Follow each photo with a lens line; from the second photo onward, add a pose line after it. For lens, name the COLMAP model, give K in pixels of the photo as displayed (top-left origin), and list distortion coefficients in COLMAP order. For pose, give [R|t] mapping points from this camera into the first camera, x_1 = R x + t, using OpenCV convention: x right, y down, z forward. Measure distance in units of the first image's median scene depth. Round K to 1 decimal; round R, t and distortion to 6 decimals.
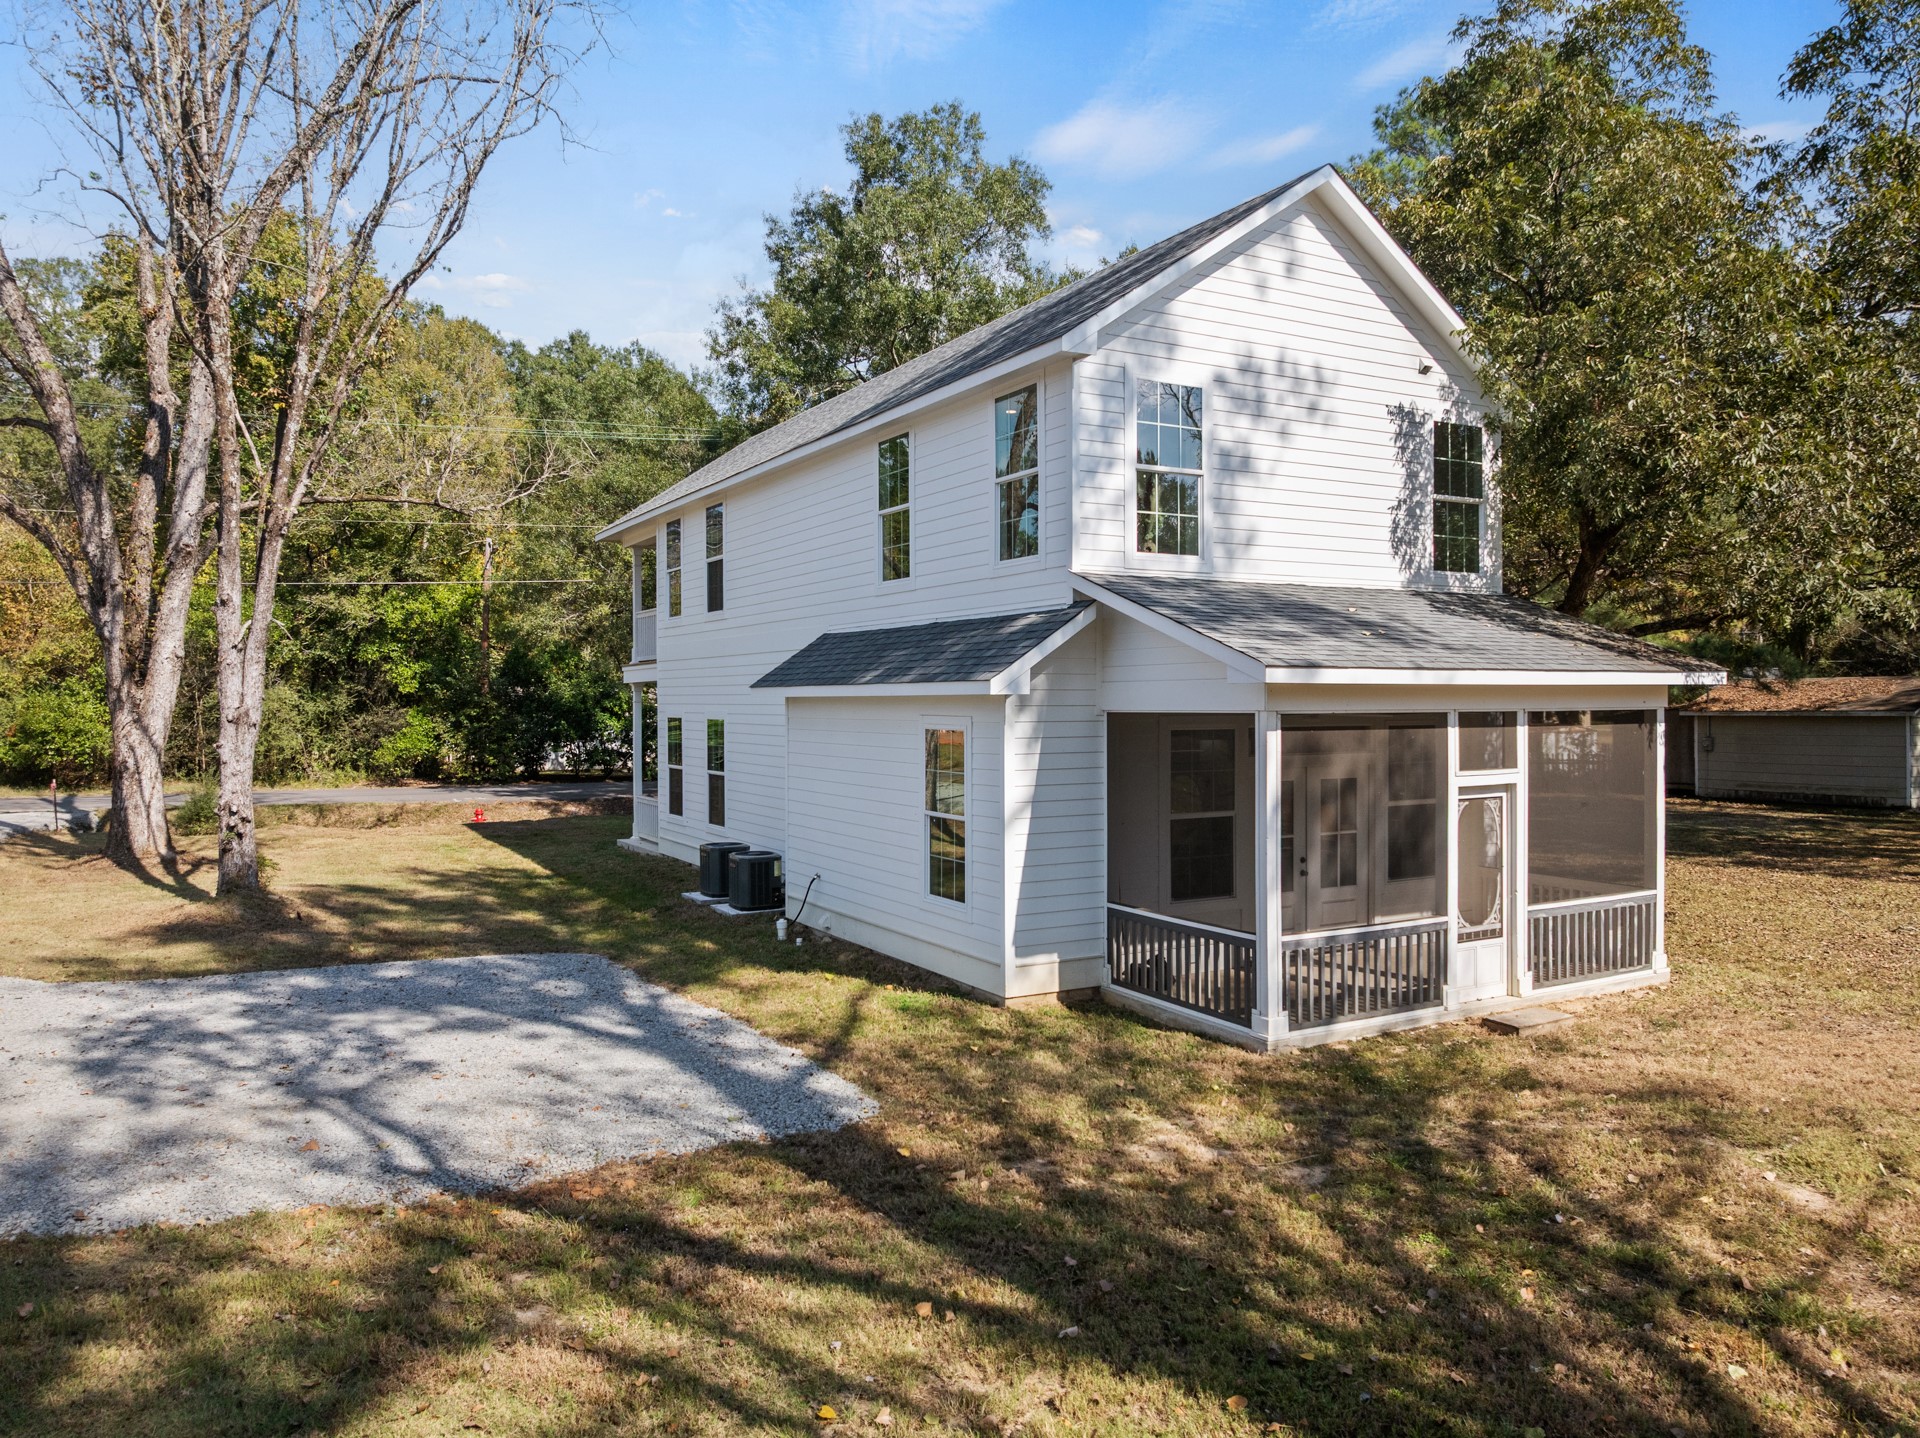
lens RADIAL K [[1387.4, 0, 960.0], [0, 1387.4, 719.0], [0, 0, 1]] dist [-0.049855, 0.003623]
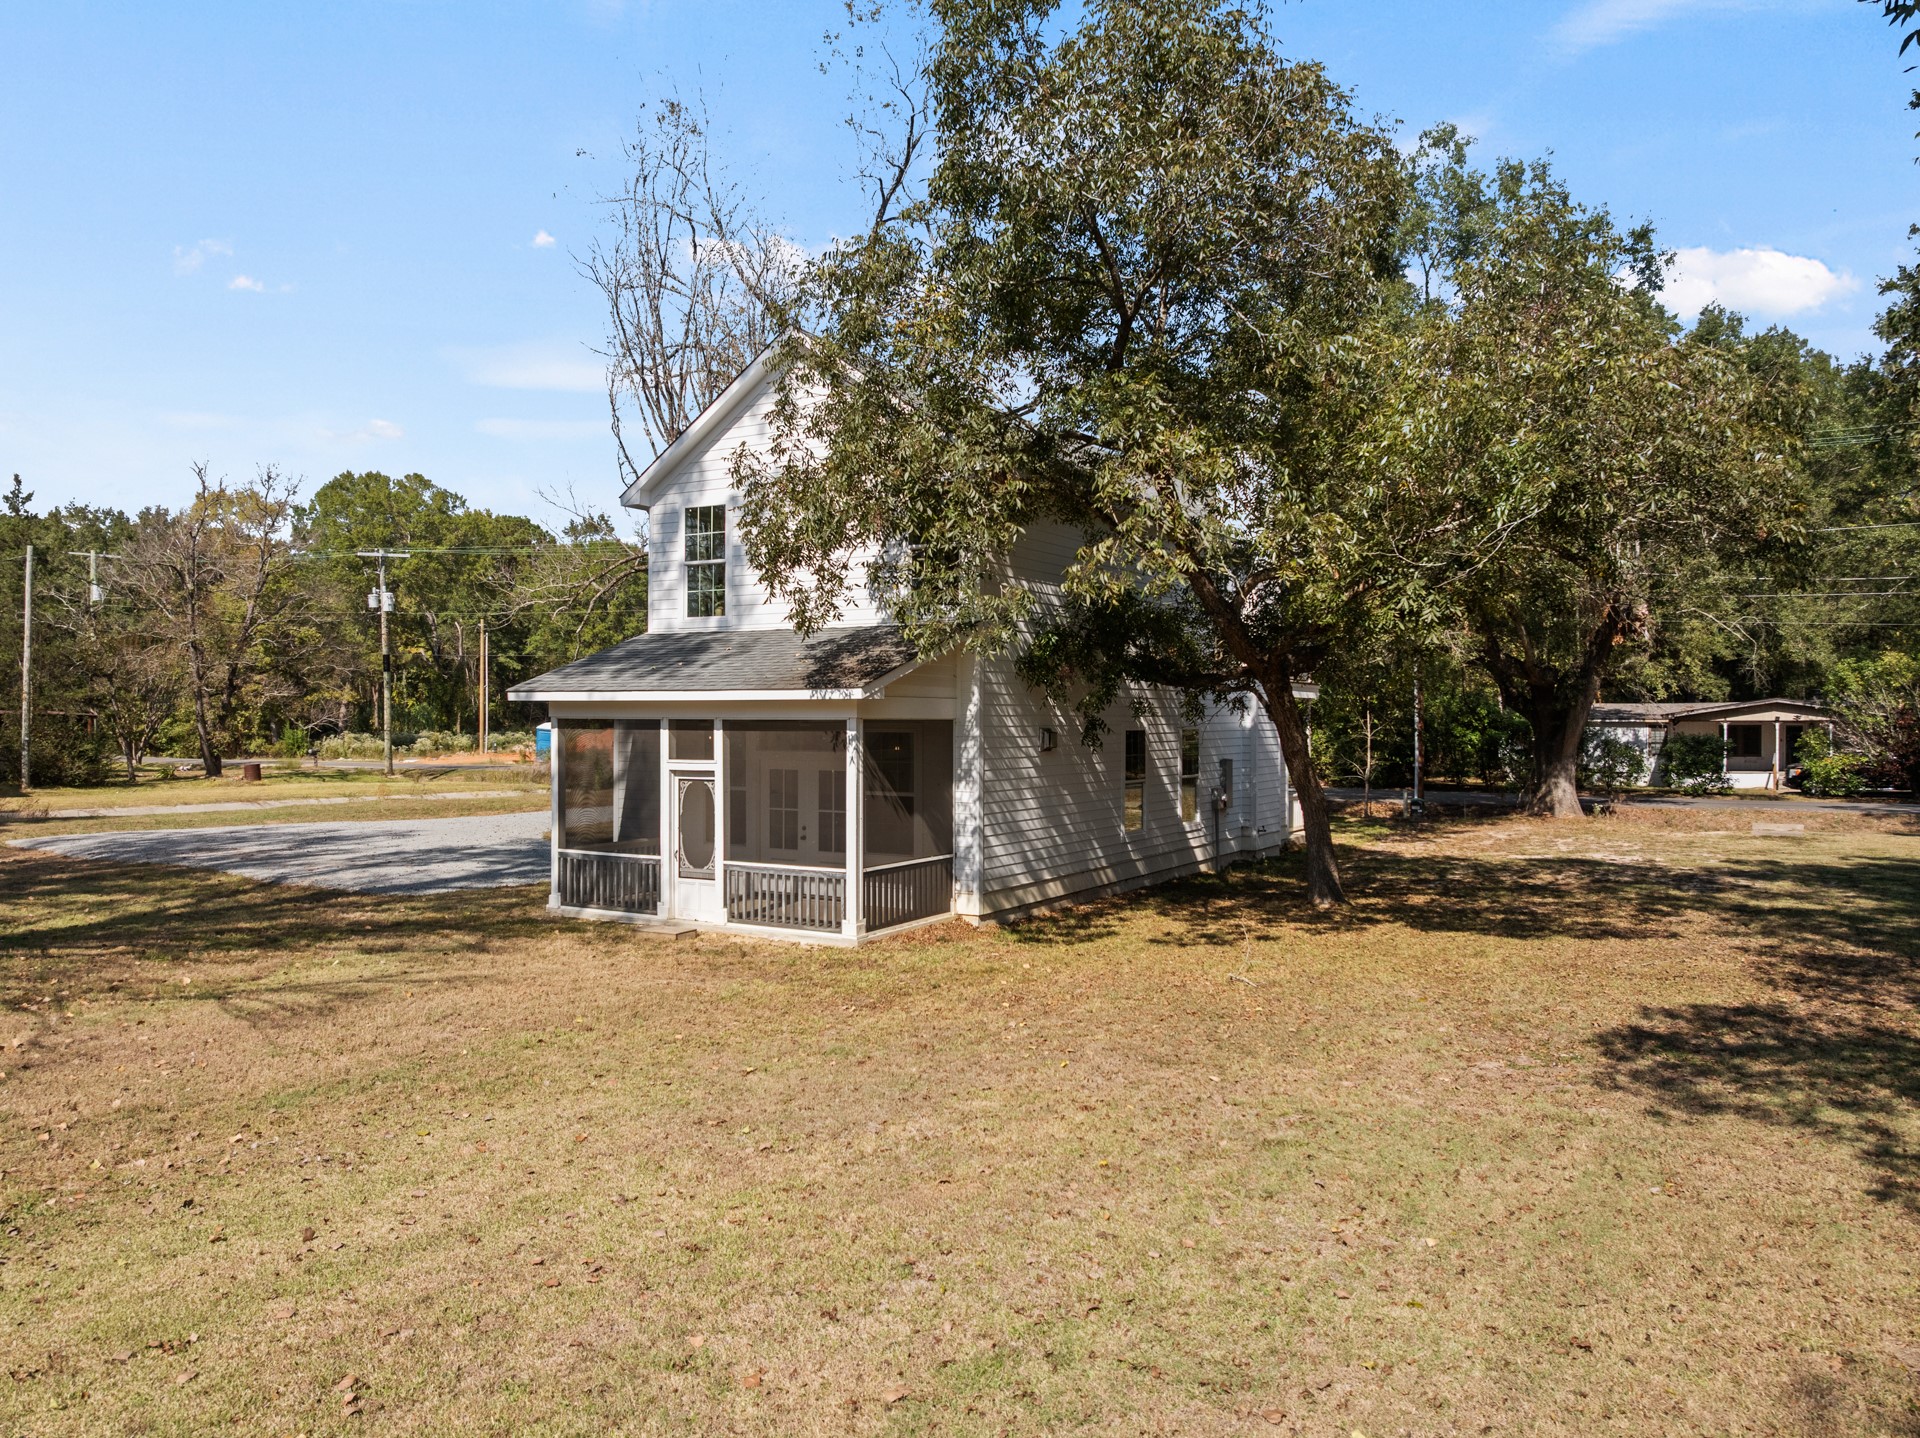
lens RADIAL K [[1387.4, 0, 960.0], [0, 1387.4, 719.0], [0, 0, 1]] dist [-0.049855, 0.003623]
pose [[0.511949, 0.004112, -0.859006, 1.604827], [-0.022708, 0.999704, -0.008748, 0.001153], [0.858716, 0.023985, 0.511890, 0.456288]]
